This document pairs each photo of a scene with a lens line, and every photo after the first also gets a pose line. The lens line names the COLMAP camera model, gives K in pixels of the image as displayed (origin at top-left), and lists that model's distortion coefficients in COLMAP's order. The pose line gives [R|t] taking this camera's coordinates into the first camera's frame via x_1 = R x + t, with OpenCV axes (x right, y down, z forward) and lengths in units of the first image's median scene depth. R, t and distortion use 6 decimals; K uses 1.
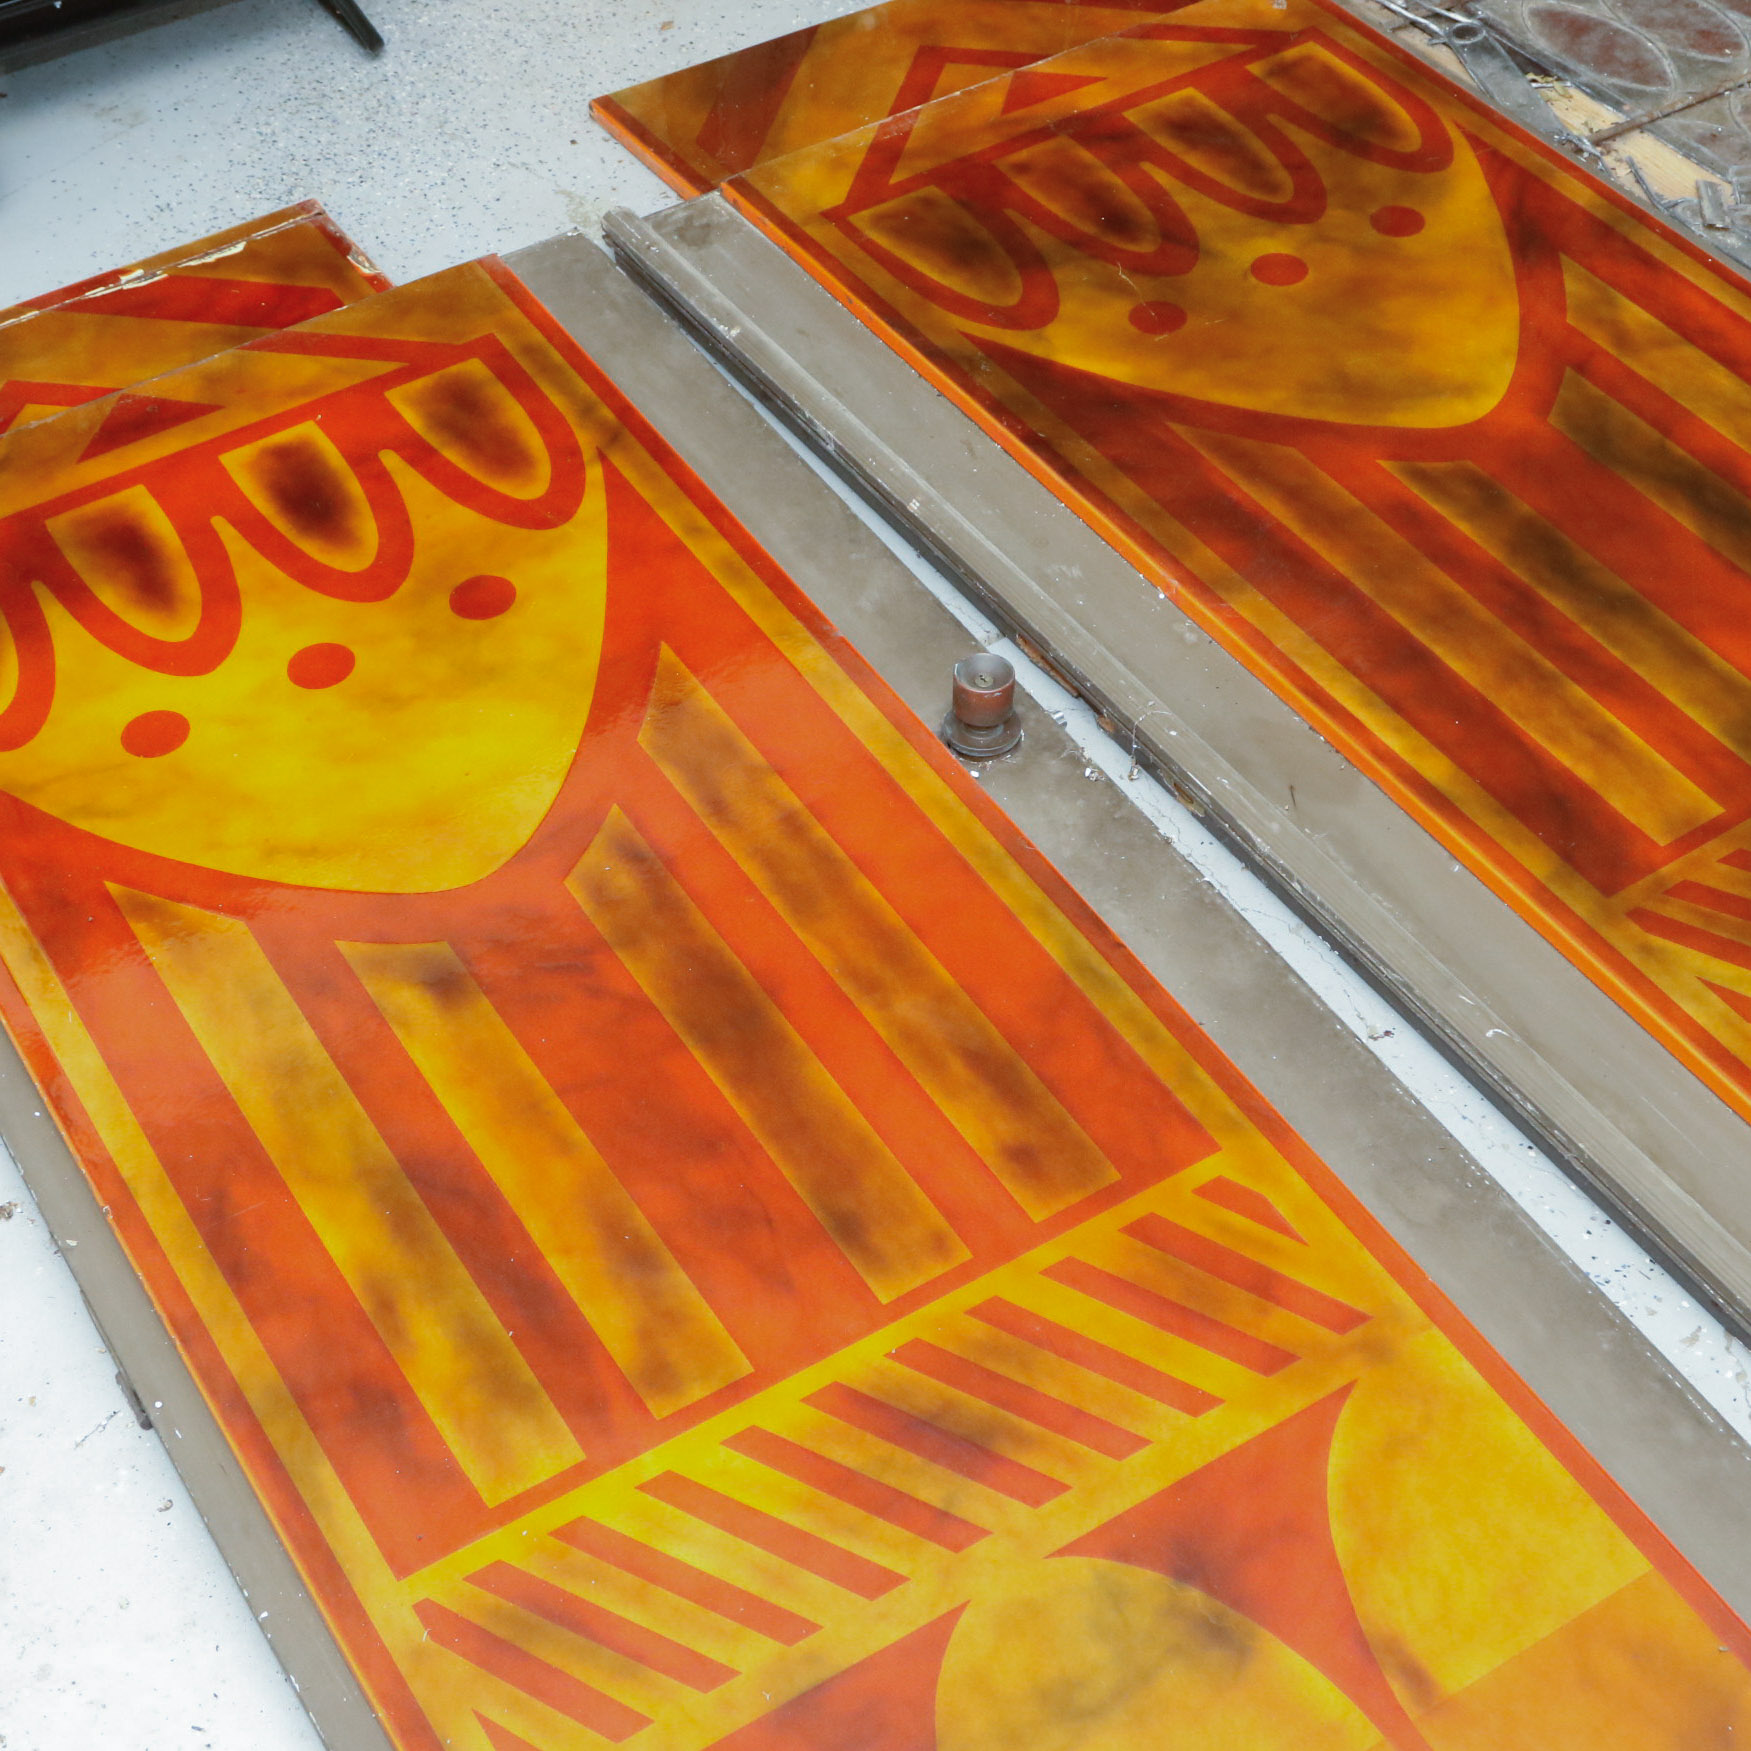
lens RADIAL K [[3026.0, 0, 991.0], [0, 3026.0, 869.7], [0, 0, 1]] dist [-0.111858, 0.000000]
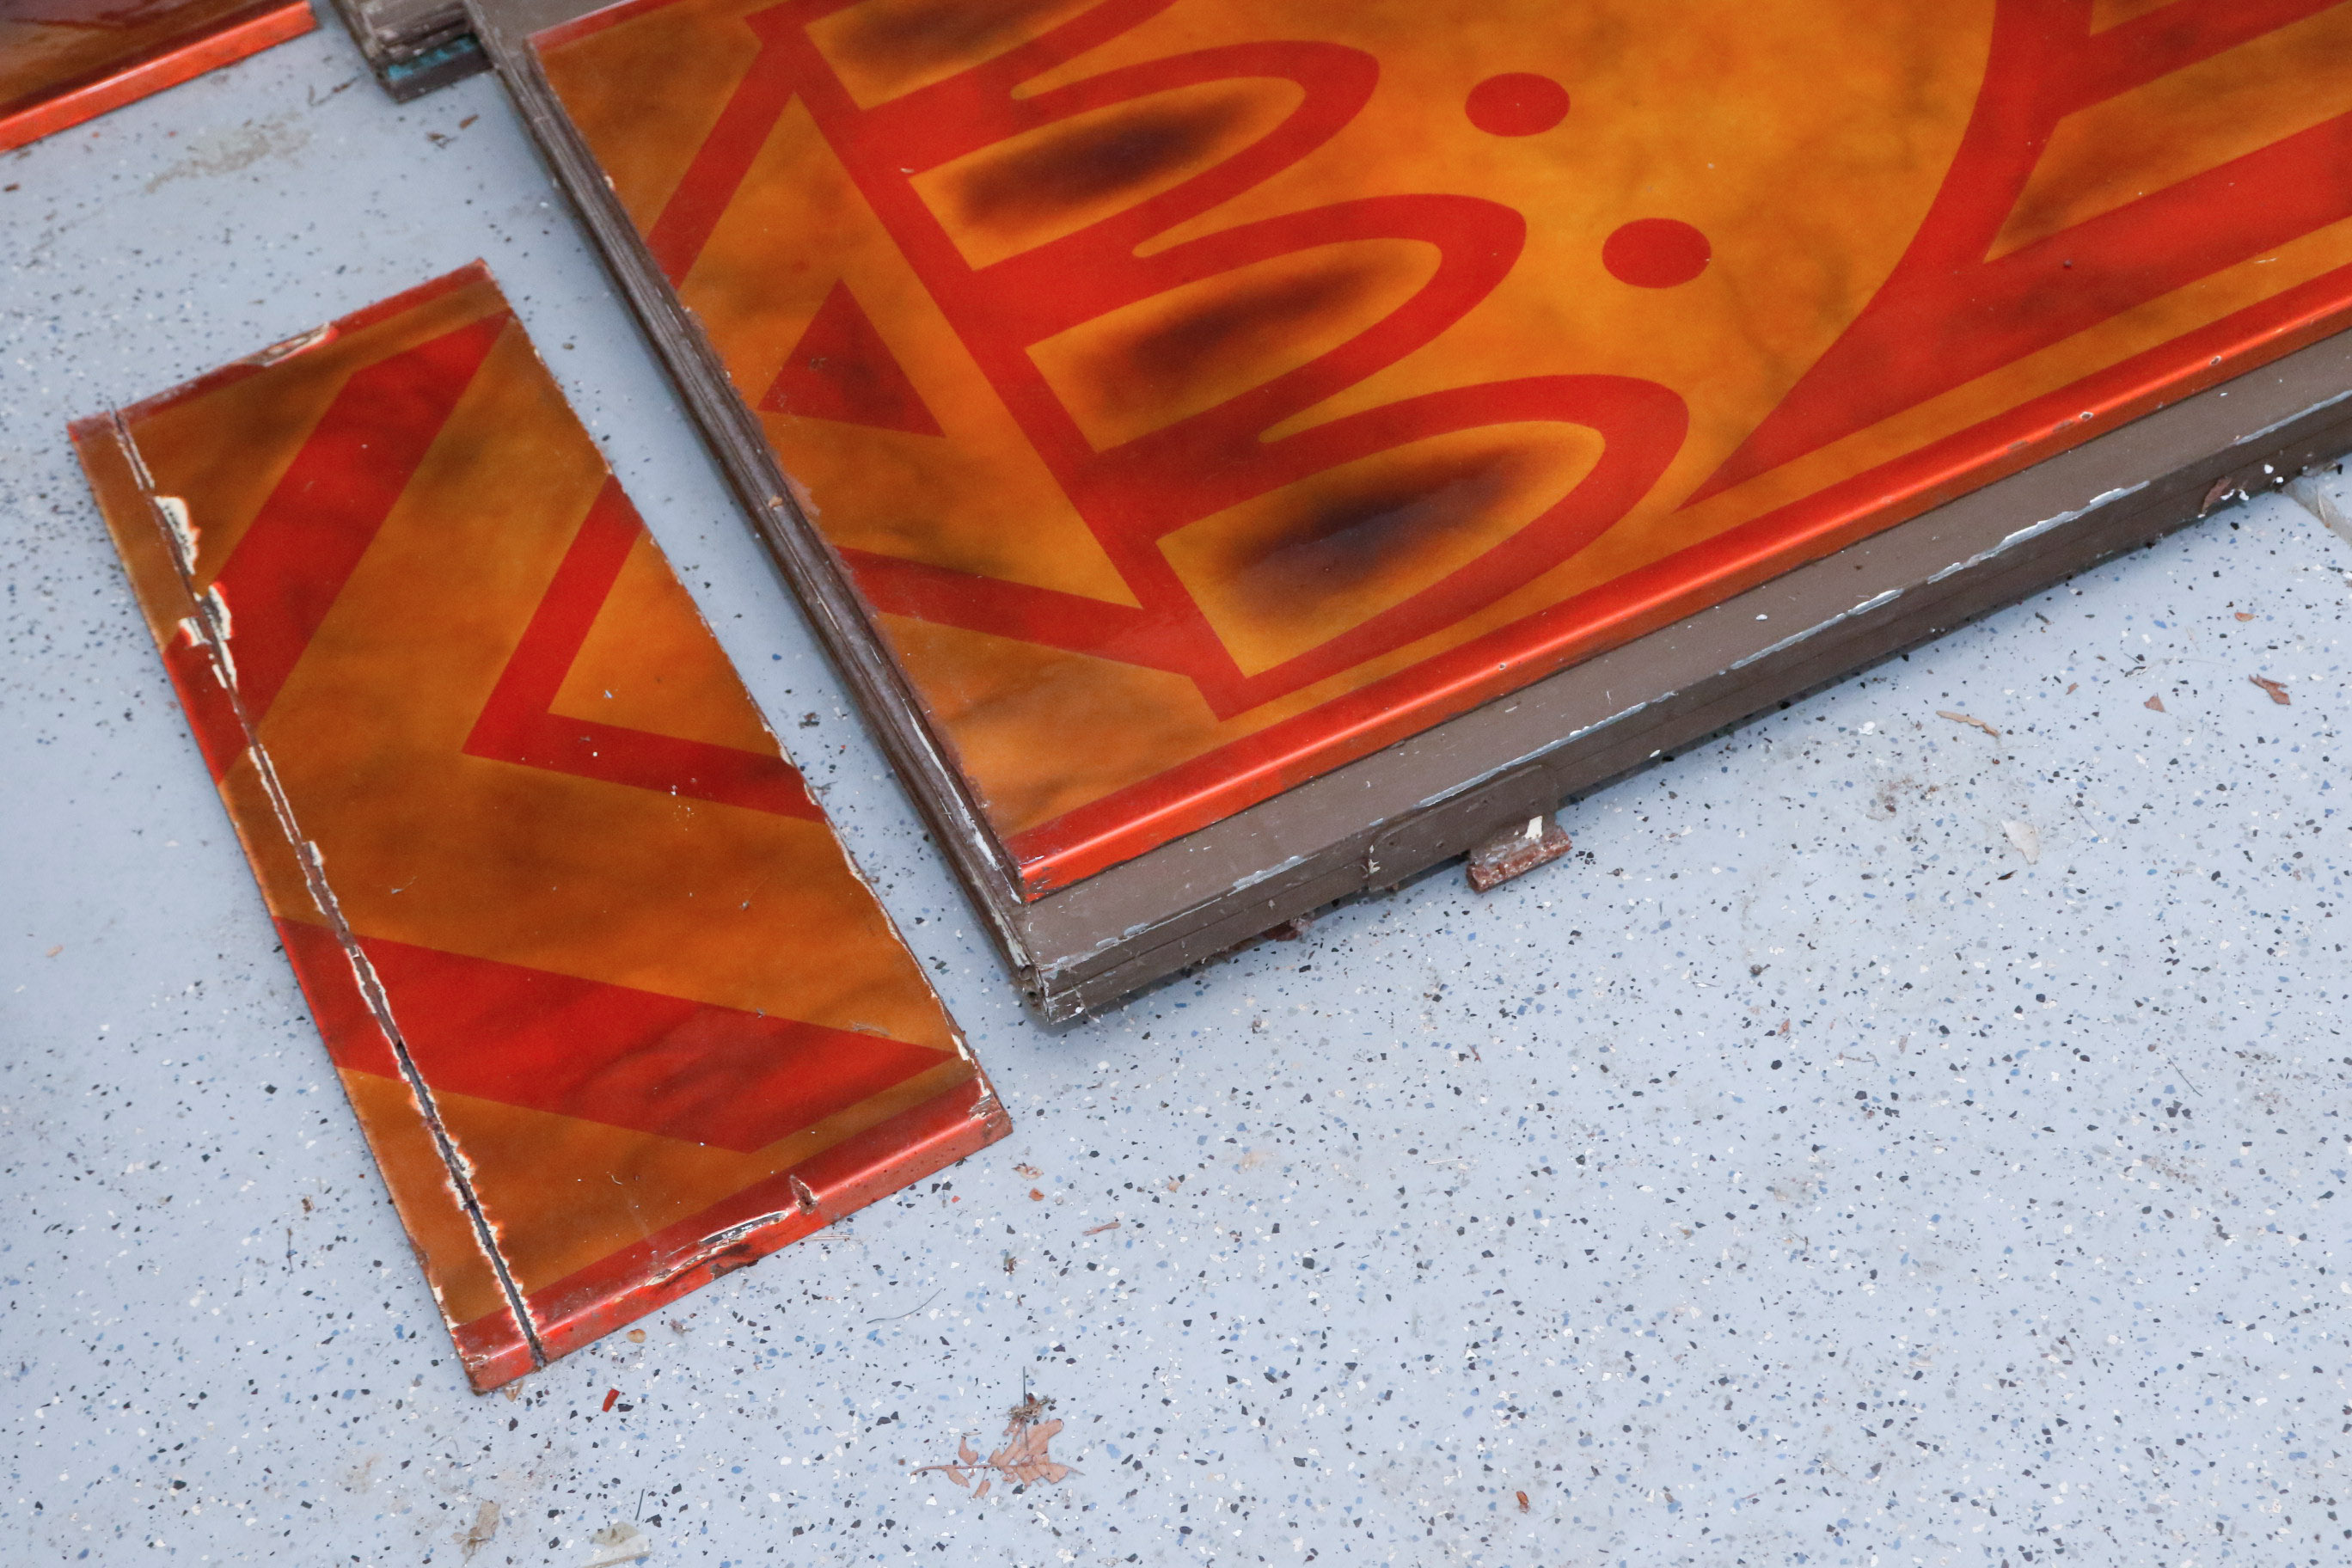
lens RADIAL K [[3535.8, 0, 1090.6], [0, 3535.8, 657.0], [0, 0, 1]] dist [-0.023831, 0.000000]
pose [[0.141329, -0.719680, 0.679770, -0.794596], [0.797847, 0.489310, 0.352160, -0.332556], [-0.586060, 0.492582, 0.643348, 0.579224]]
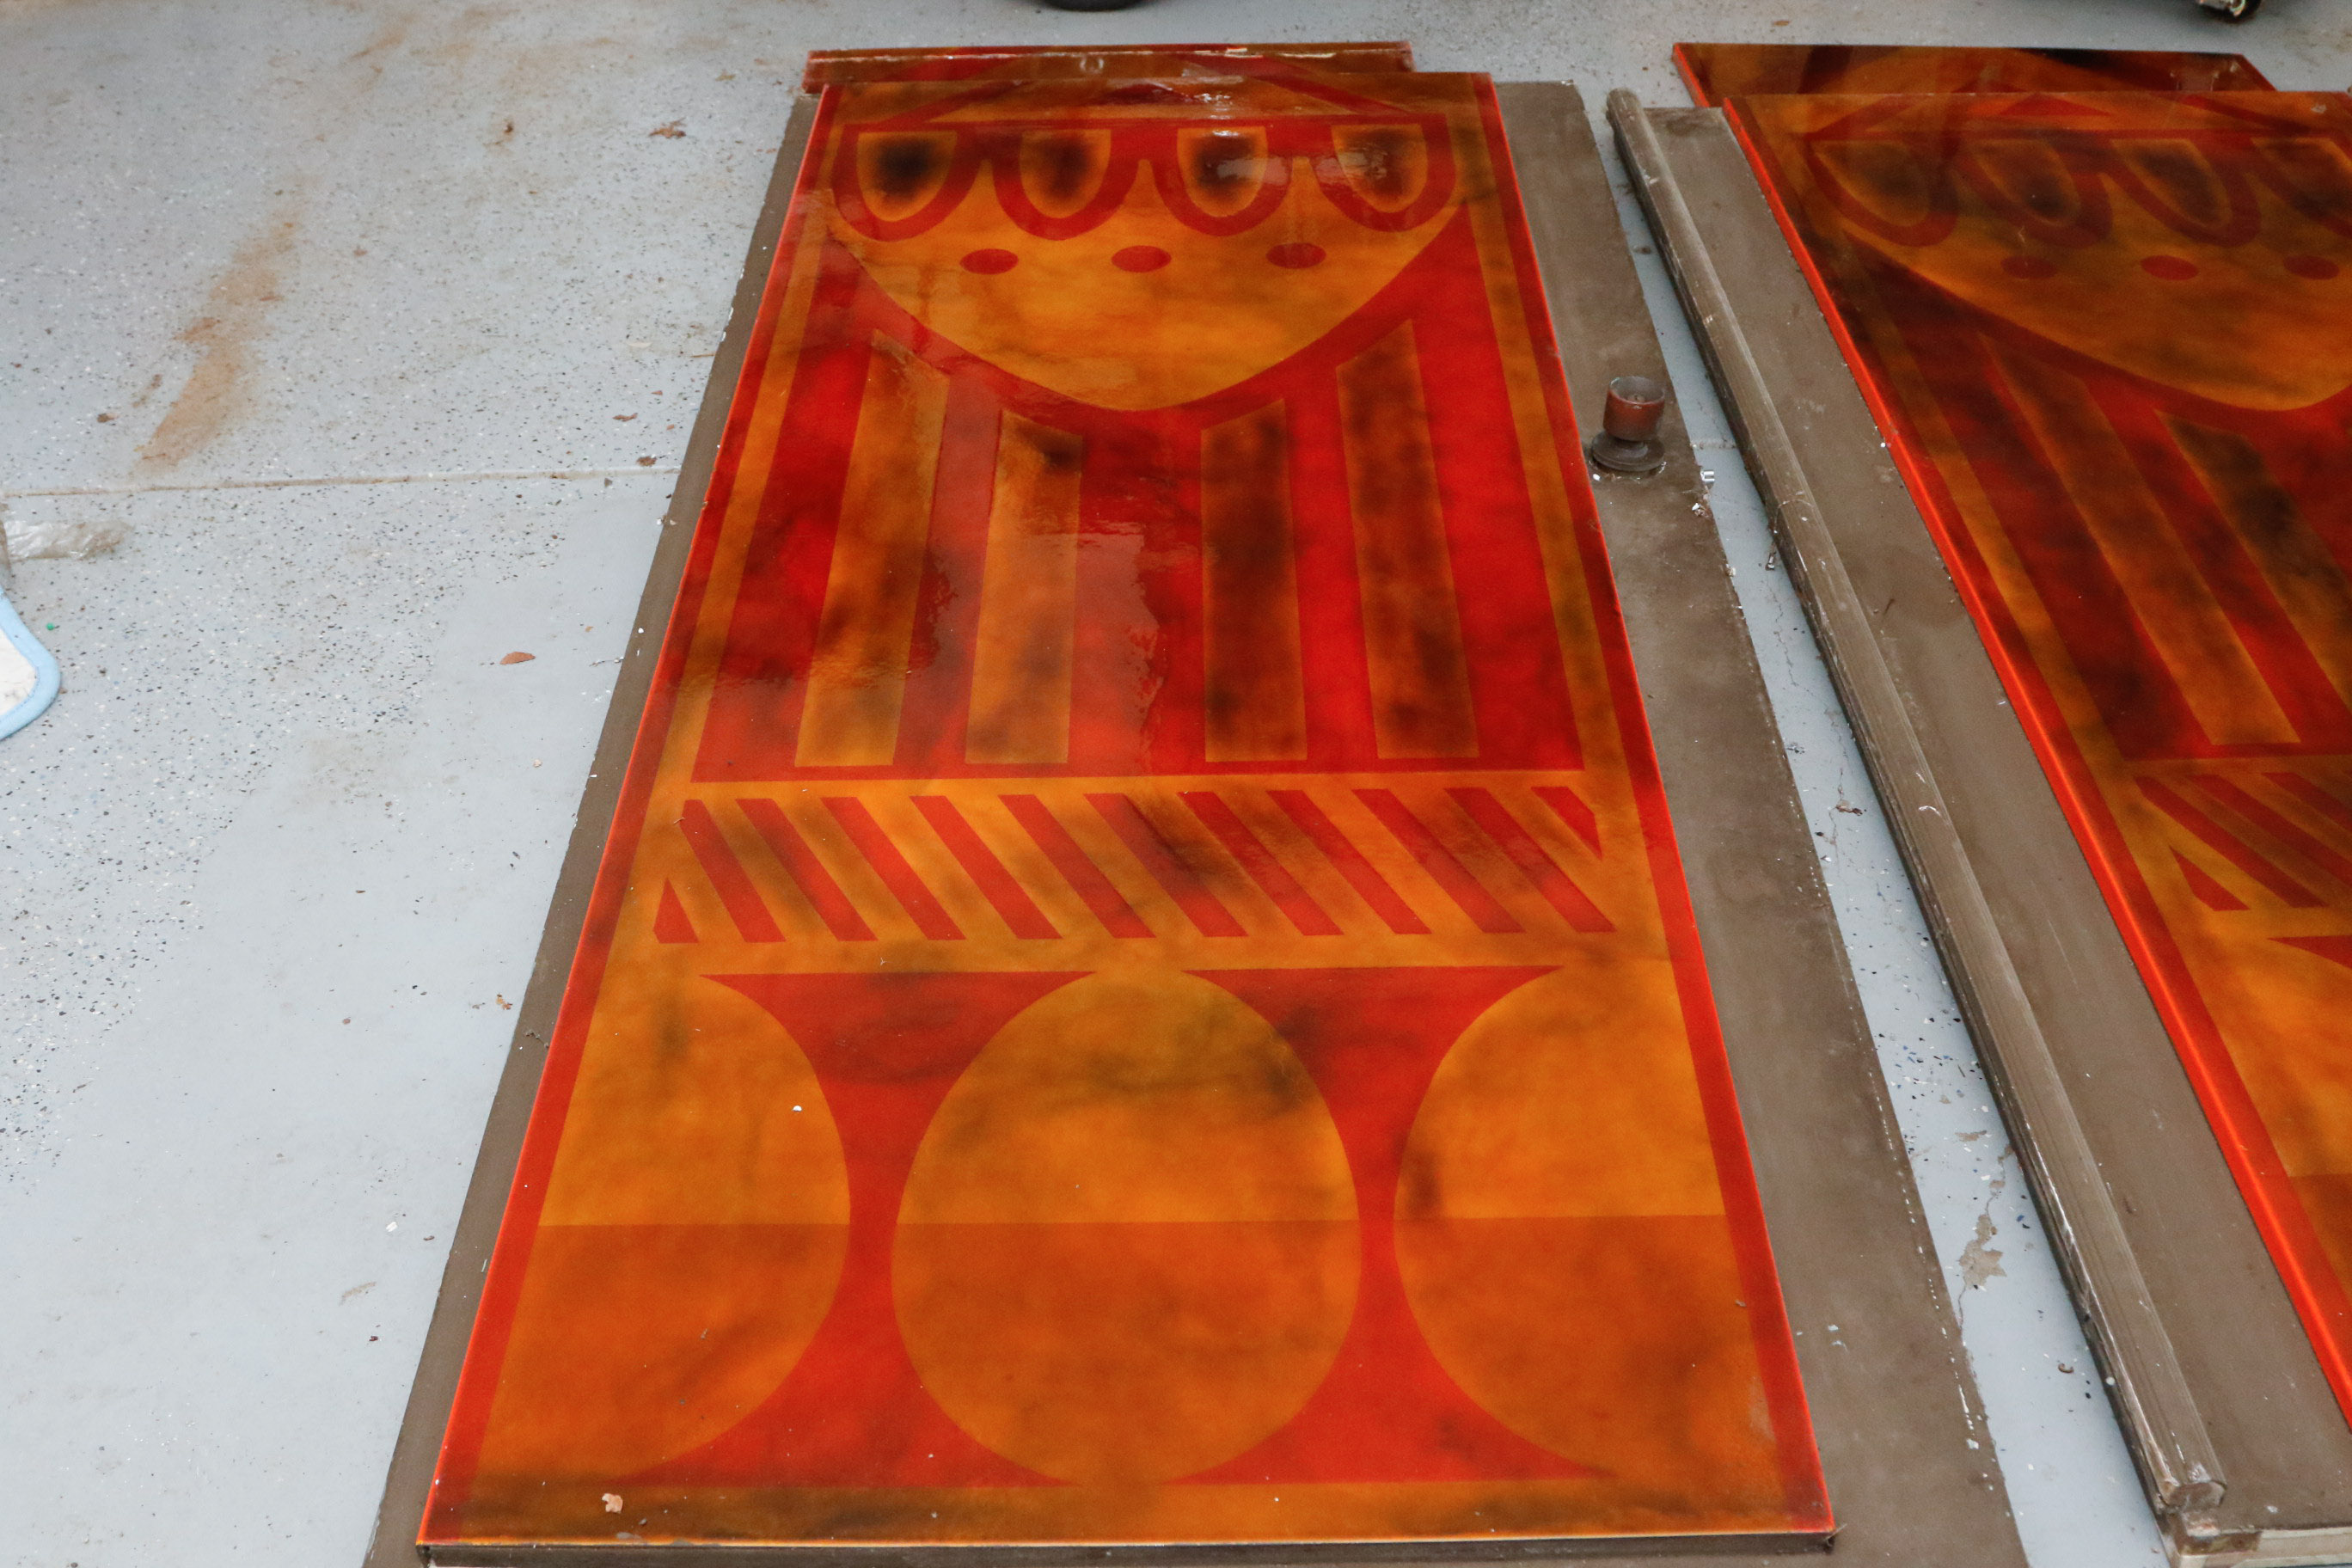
lens RADIAL K [[2586.7, 0, 1164.8], [0, 2586.7, 766.0], [0, 0, 1]] dist [-0.108299, 0.000000]
pose [[0.837851, 0.327472, -0.436770, 0.268964], [-0.388114, 0.919984, -0.054749, 0.154411], [0.383893, 0.215388, 0.897906, 0.137904]]
